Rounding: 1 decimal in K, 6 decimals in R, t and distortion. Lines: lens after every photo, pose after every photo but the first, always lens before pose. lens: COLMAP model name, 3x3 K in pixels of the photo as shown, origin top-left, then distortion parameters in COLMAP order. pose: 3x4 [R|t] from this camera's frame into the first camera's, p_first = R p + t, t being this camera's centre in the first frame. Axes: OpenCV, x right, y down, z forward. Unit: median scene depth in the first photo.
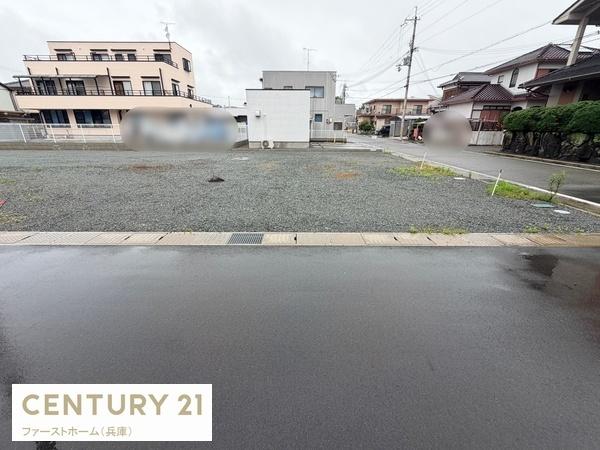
lens RADIAL K [[269.0, 0, 300.6], [0, 269.0, 225.3], [0, 0, 1]] dist [0.001515, -0.001876]
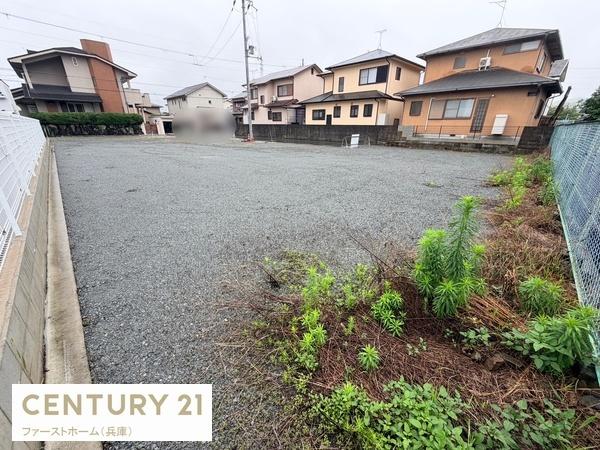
lens RADIAL K [[239.9, 0, 297.9], [0, 239.9, 224.3], [0, 0, 1]] dist [0.001414, -0.000755]
pose [[-0.685997, -0.287908, 0.668220, -0.994798], [0.240689, 0.776888, 0.581820, -0.230094], [-0.686642, 0.559959, -0.463646, 0.616310]]
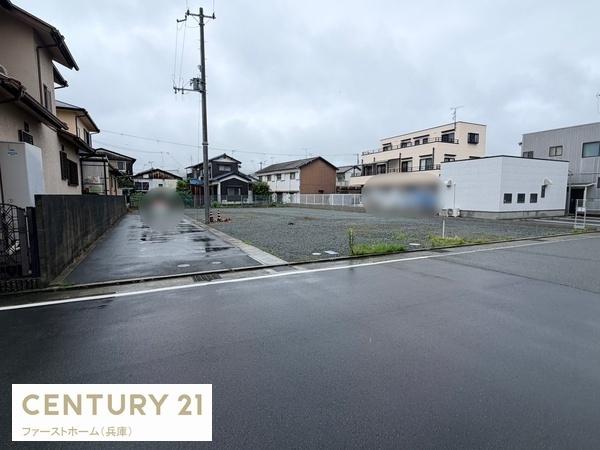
lens RADIAL K [[316.0, 0, 301.2], [0, 316.0, 223.9], [0, 0, 1]] dist [-0.000086, 0.000873]
pose [[0.439469, 0.075553, -0.895075, 0.443599], [-0.307017, 0.949080, -0.070630, -0.010456], [0.844161, 0.305843, 0.440287, 0.036913]]
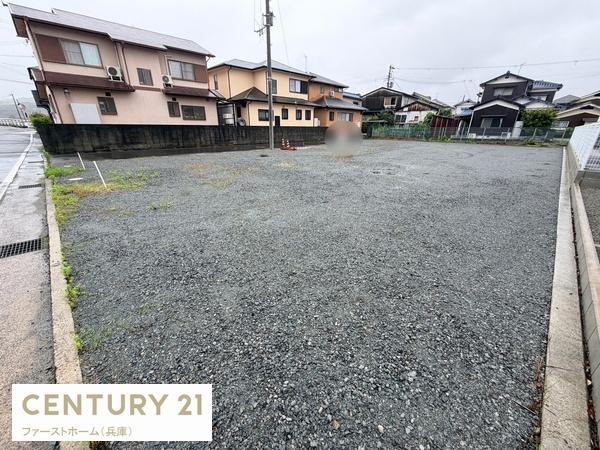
lens RADIAL K [[239.9, 0, 298.8], [0, 239.9, 225.5], [0, 0, 1]] dist [0.001414, -0.000755]
pose [[-0.718705, 0.254821, -0.646939, 0.189003], [-0.250084, 0.773426, 0.582469, -0.224121], [0.648785, 0.580413, -0.492138, 0.619511]]
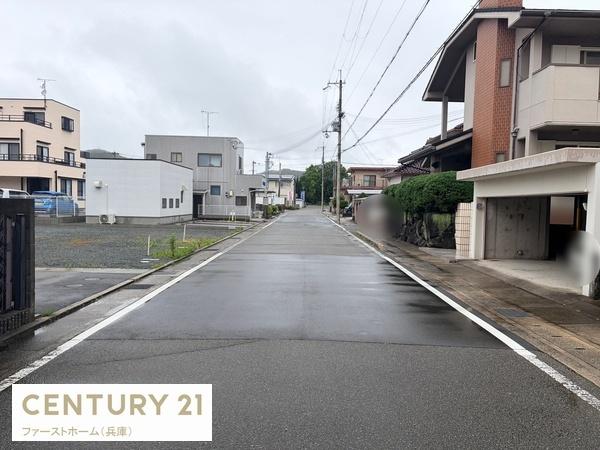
lens RADIAL K [[453.7, 0, 310.3], [0, 453.7, 225.2], [0, 0, 1]] dist [0.018093, -0.005437]
pose [[0.999837, 0.017680, 0.003556, 0.333144], [-0.015825, 0.954723, -0.297075, 0.080695], [-0.008647, 0.296970, 0.954848, -0.220992]]
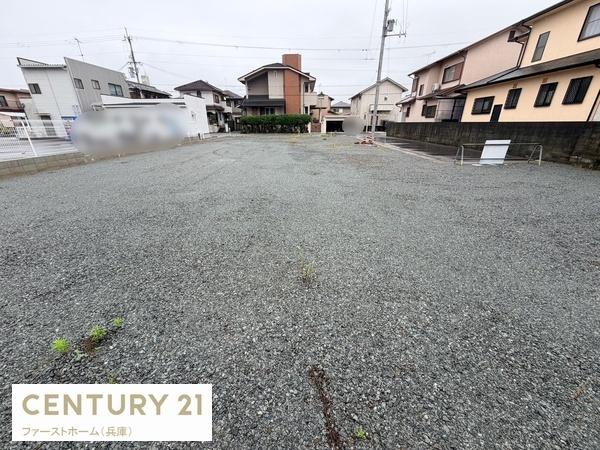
lens RADIAL K [[239.9, 0, 300.3], [0, 239.9, 225.0], [0, 0, 1]] dist [0.001414, -0.000755]
pose [[0.021605, -0.395495, 0.918214, -0.961125], [0.347657, 0.864083, 0.363999, -0.121189], [-0.937373, 0.311359, 0.156165, 0.320854]]
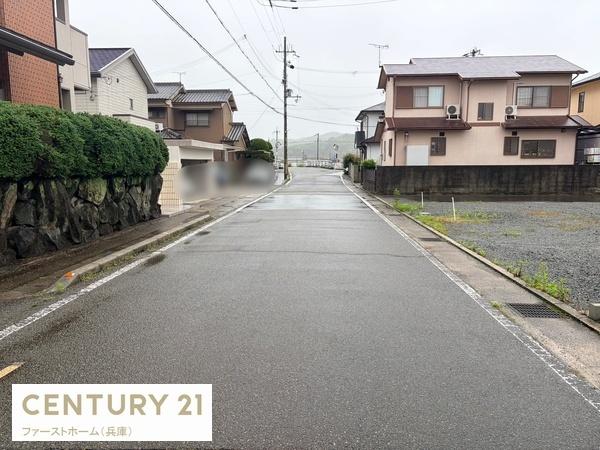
lens RADIAL K [[453.7, 0, 297.1], [0, 453.7, 223.0], [0, 0, 1]] dist [0.018093, -0.005437]
pose [[-0.997958, -0.009923, 0.063092, 0.300863], [0.020388, 0.886681, 0.461931, -0.298381], [-0.060527, 0.462274, -0.884669, 0.807657]]
